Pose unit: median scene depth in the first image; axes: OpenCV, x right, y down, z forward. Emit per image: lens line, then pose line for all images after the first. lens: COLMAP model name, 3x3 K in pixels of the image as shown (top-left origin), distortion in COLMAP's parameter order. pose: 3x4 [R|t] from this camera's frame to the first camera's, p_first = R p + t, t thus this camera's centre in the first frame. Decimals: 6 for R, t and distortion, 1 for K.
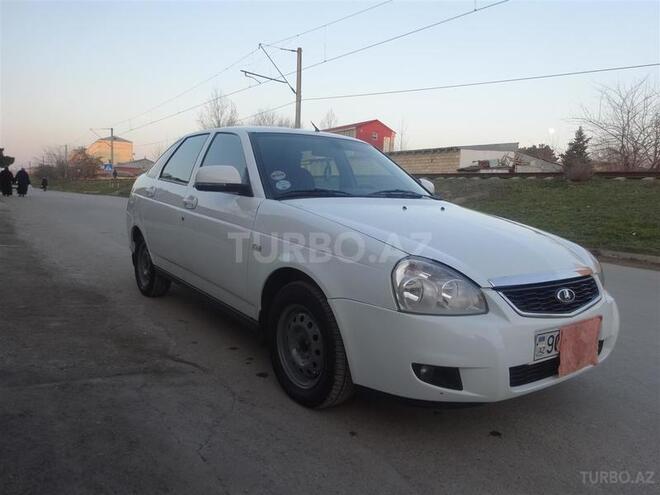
lens RADIAL K [[488.4, 0, 328.9], [0, 488.4, 248.1], [0, 0, 1]] dist [0.001280, -0.006020]
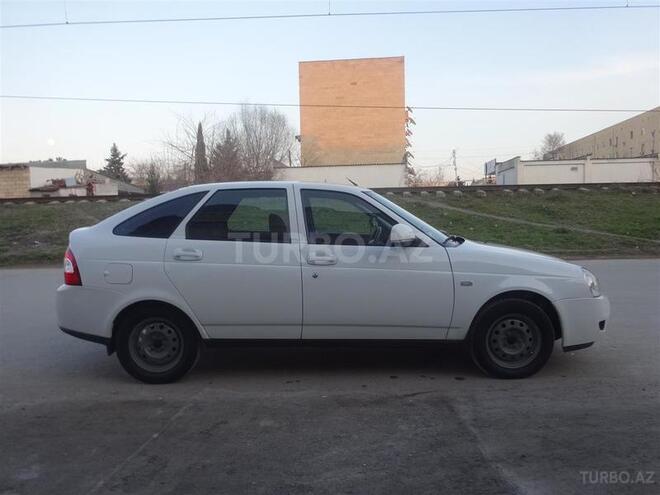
lens RADIAL K [[488.4, 0, 328.9], [0, 488.4, 248.1], [0, 0, 1]] dist [0.001280, -0.006020]
pose [[0.597386, -0.121947, 0.792628, -0.126791], [0.141626, 0.988879, 0.045400, -0.019055], [-0.789349, 0.085136, 0.608013, 0.040863]]
